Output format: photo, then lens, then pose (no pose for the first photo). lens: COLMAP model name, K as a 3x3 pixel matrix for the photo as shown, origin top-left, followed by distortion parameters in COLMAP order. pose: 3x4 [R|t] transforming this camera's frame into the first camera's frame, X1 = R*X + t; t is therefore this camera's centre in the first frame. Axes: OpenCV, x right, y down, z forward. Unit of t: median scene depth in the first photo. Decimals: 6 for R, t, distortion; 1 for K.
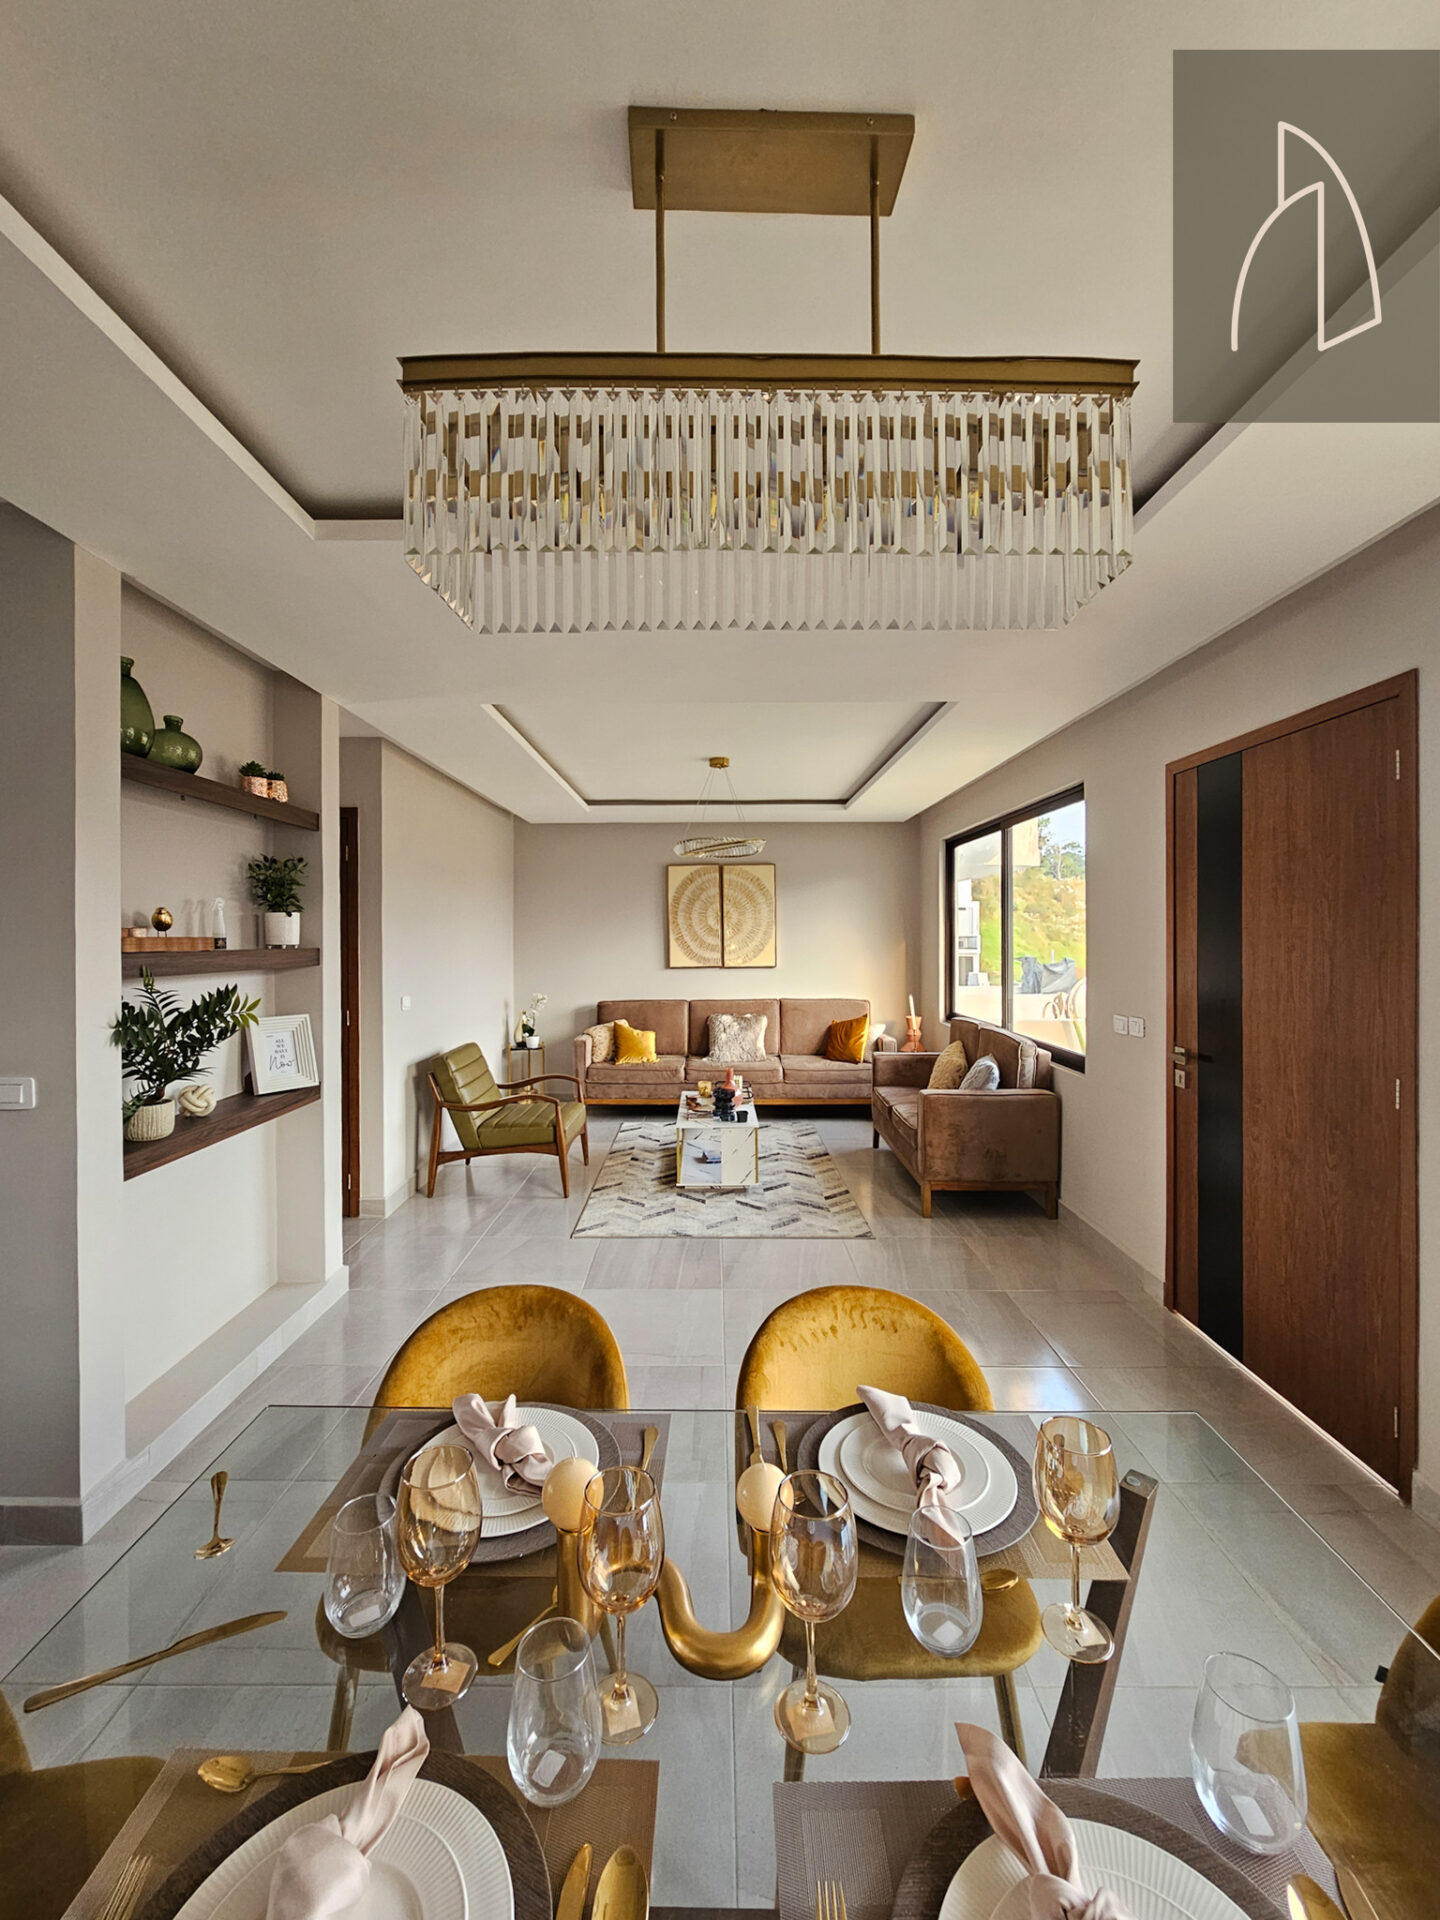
lens RADIAL K [[803.6, 0, 693.9], [0, 803.6, 939.4], [0, 0, 1]] dist [-0.001818, -0.000081]
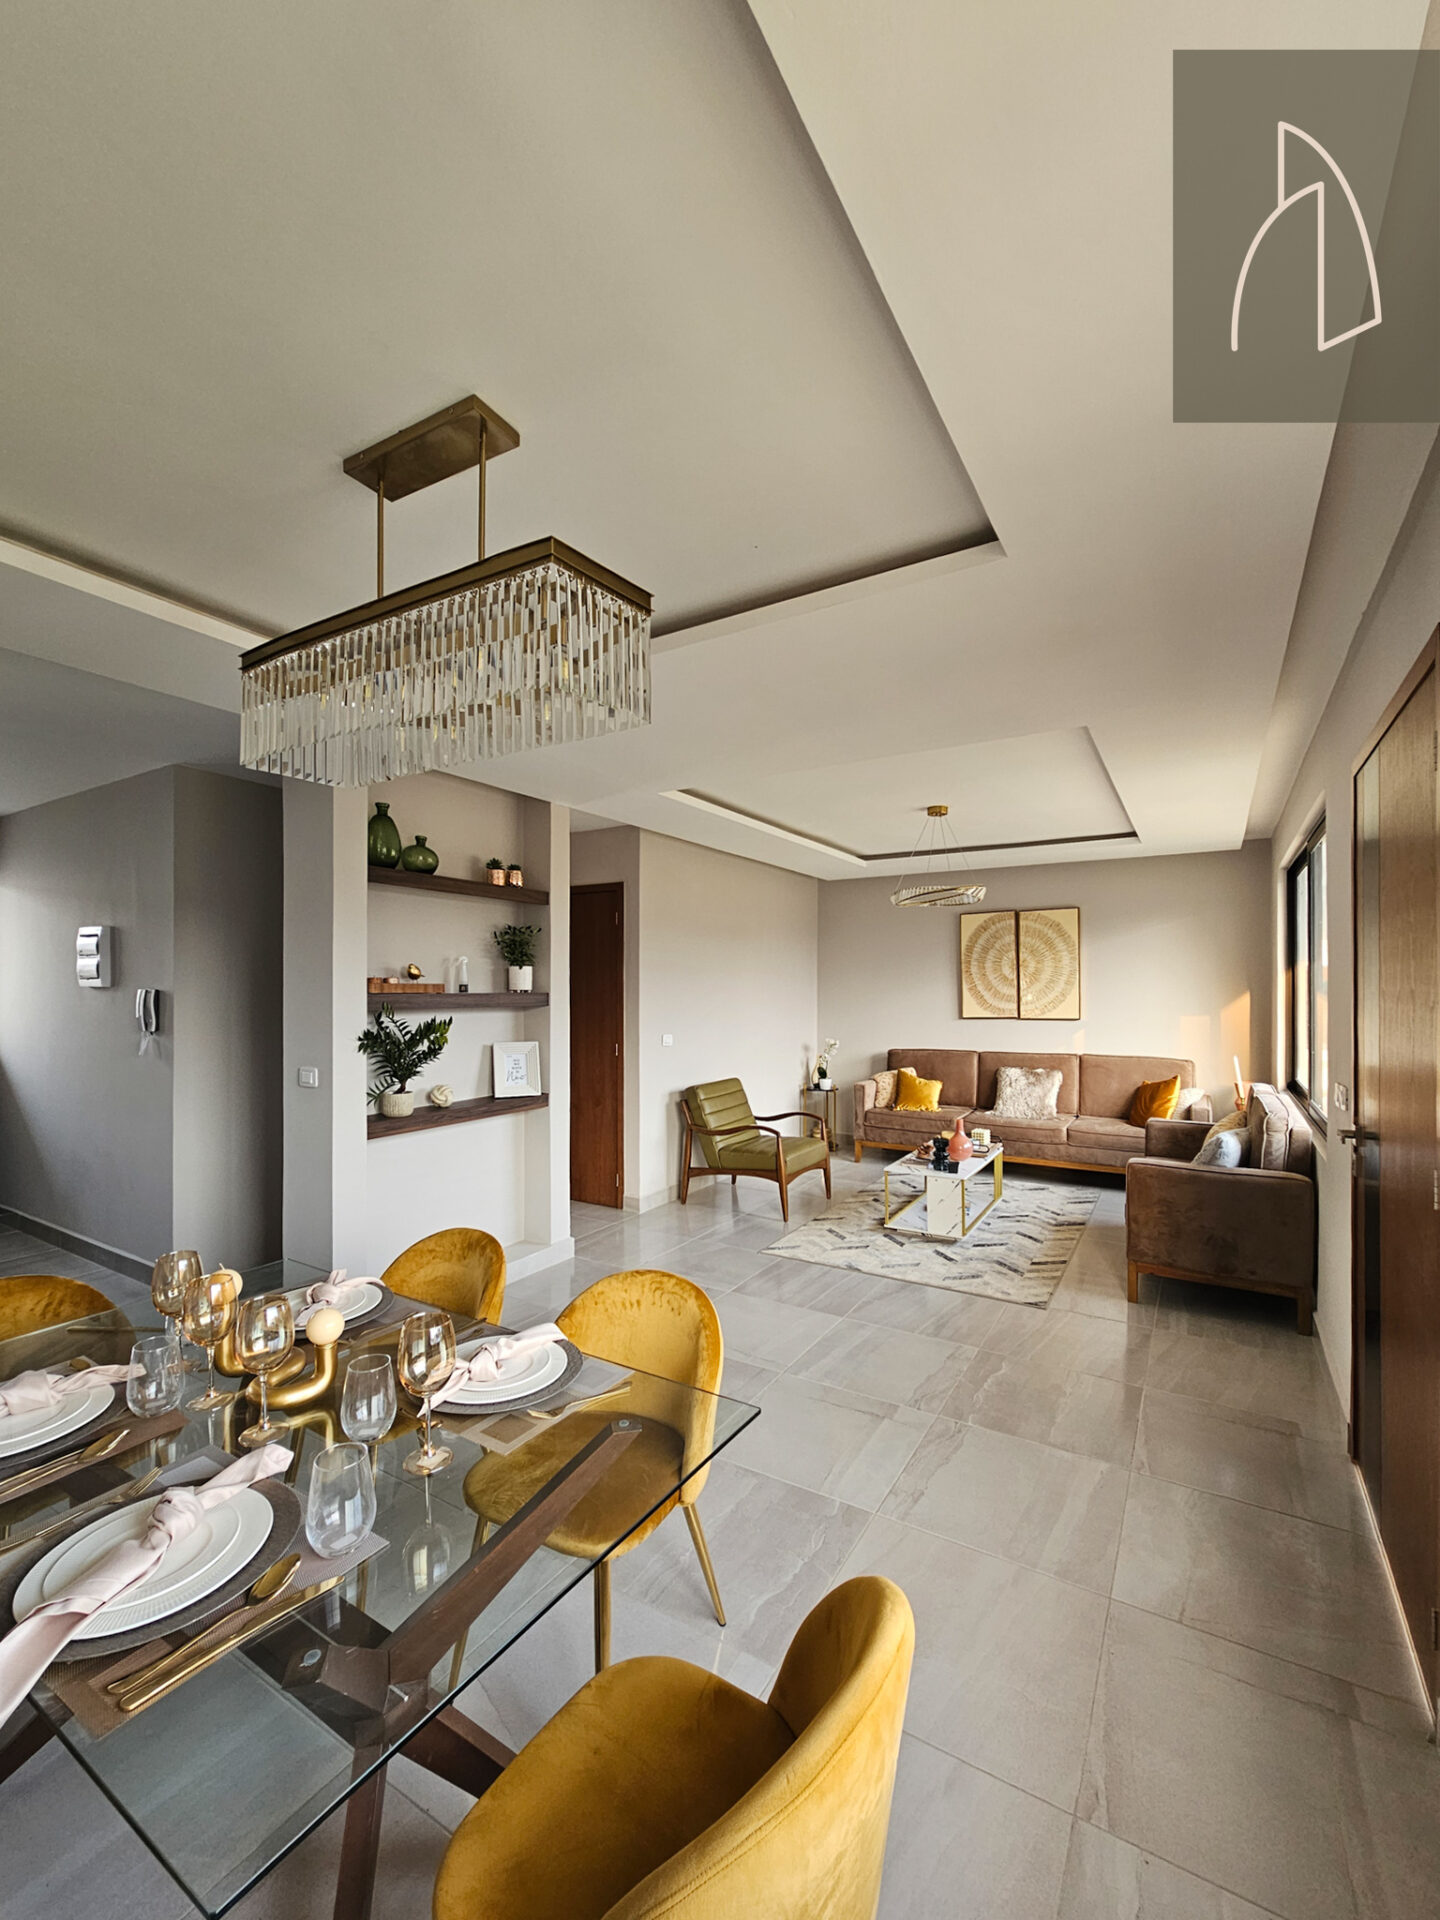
lens RADIAL K [[794.7, 0, 708.8], [0, 794.7, 981.9], [0, 0, 1]] dist [-0.000257, -0.000173]
pose [[0.857754, -0.002592, -0.514054, 0.332741], [-0.003526, 0.999934, -0.010925, 0.004670], [0.514049, 0.011183, 0.857688, 0.005996]]
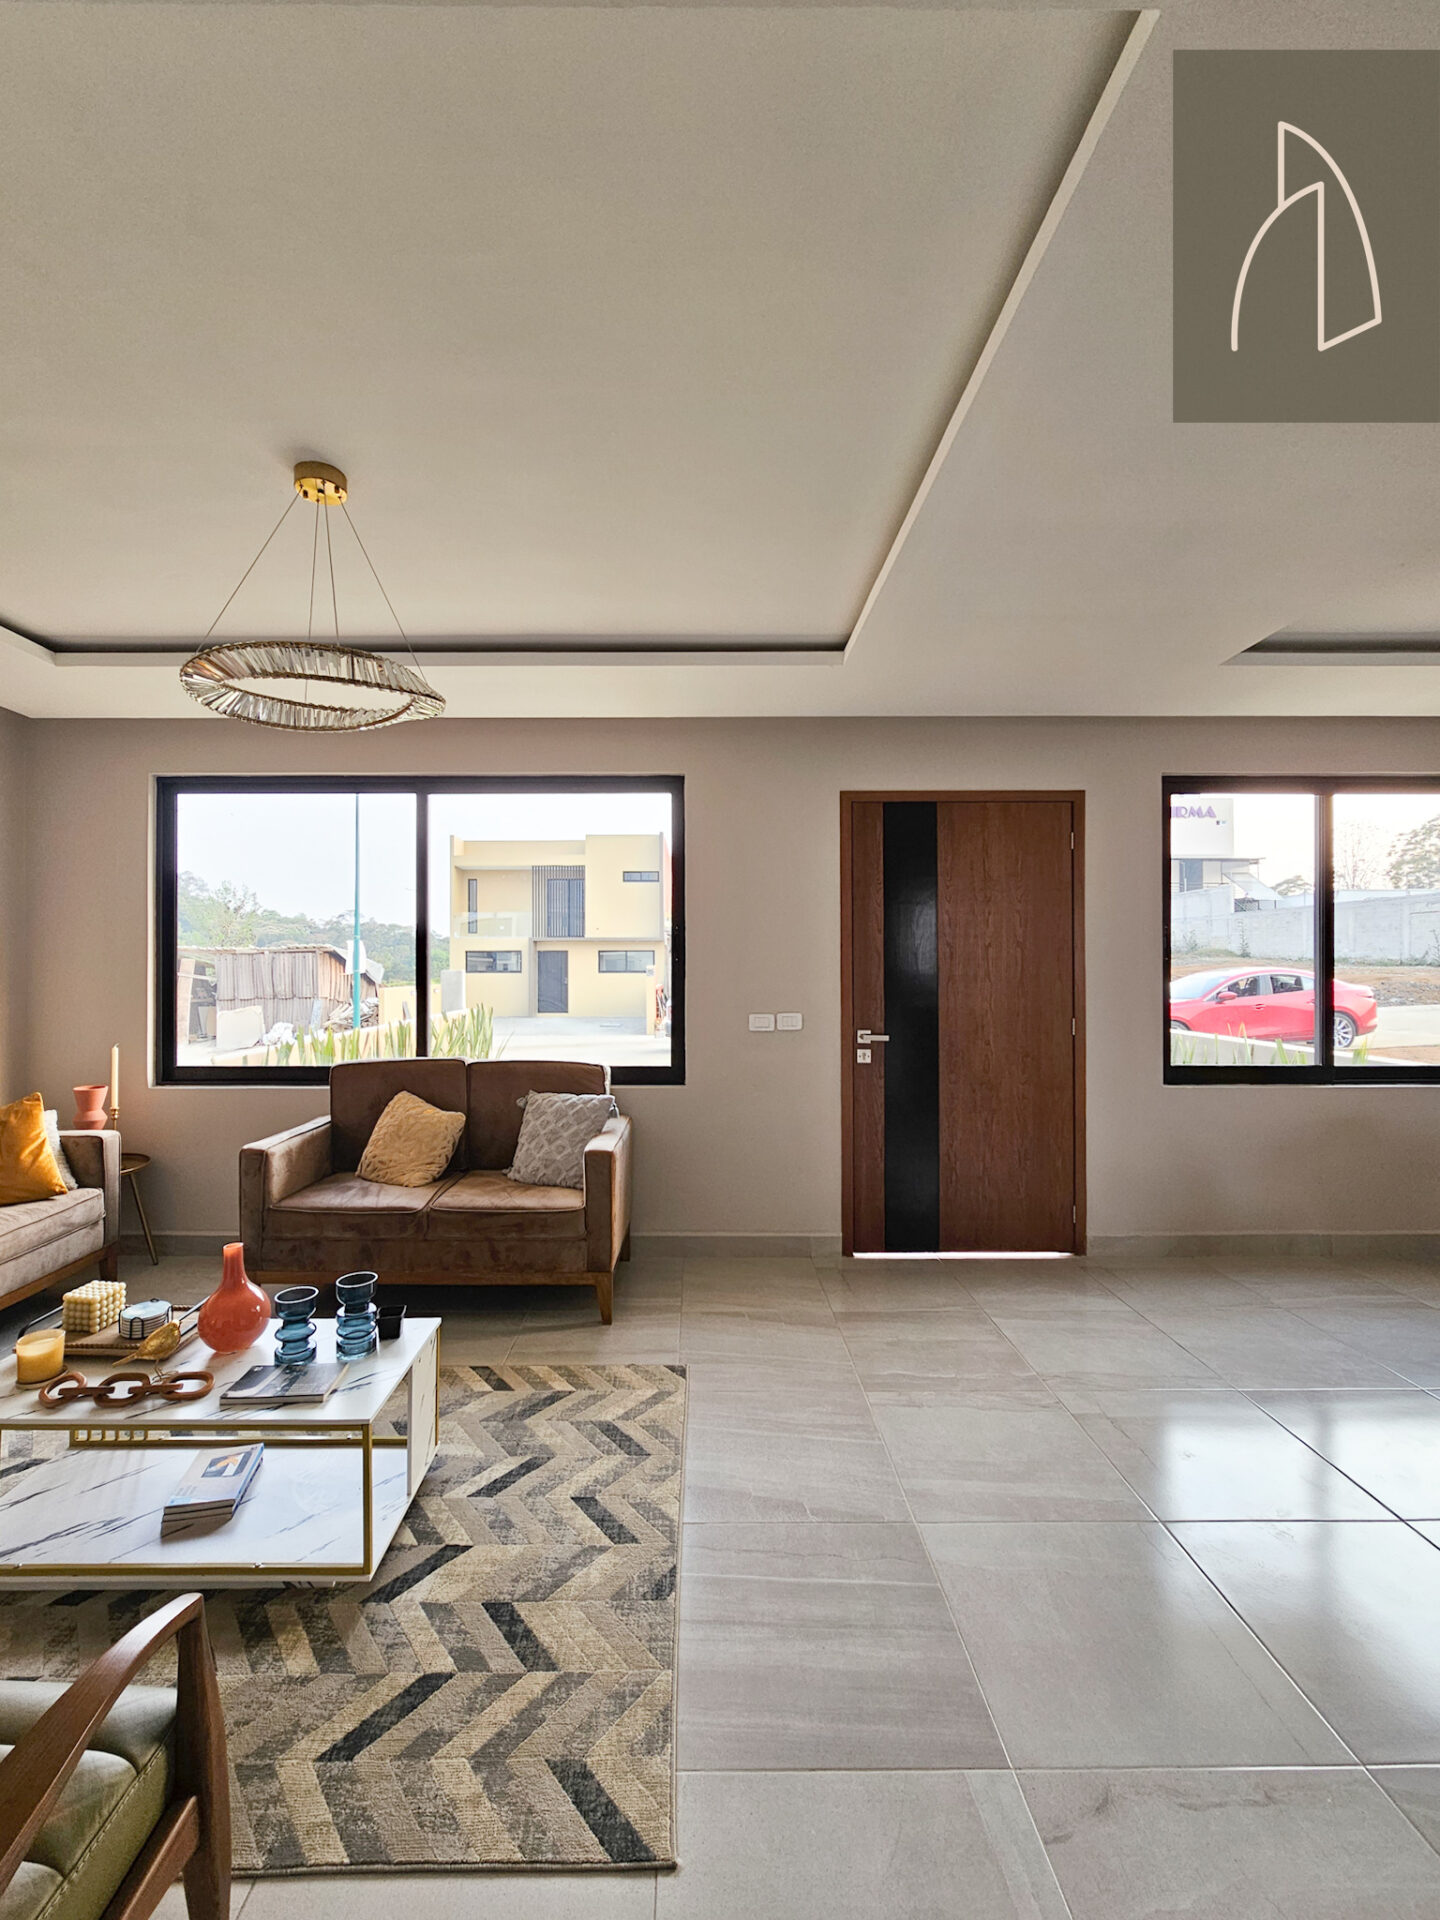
lens RADIAL K [[802.5, 0, 688.6], [0, 802.5, 971.1], [0, 0, 1]] dist [-0.000340, 0.000017]
pose [[-0.033095, 0.006269, 0.999433, -0.417681], [0.006421, 0.999961, -0.006060, 0.036827], [-0.999432, 0.006217, -0.033134, 0.928060]]
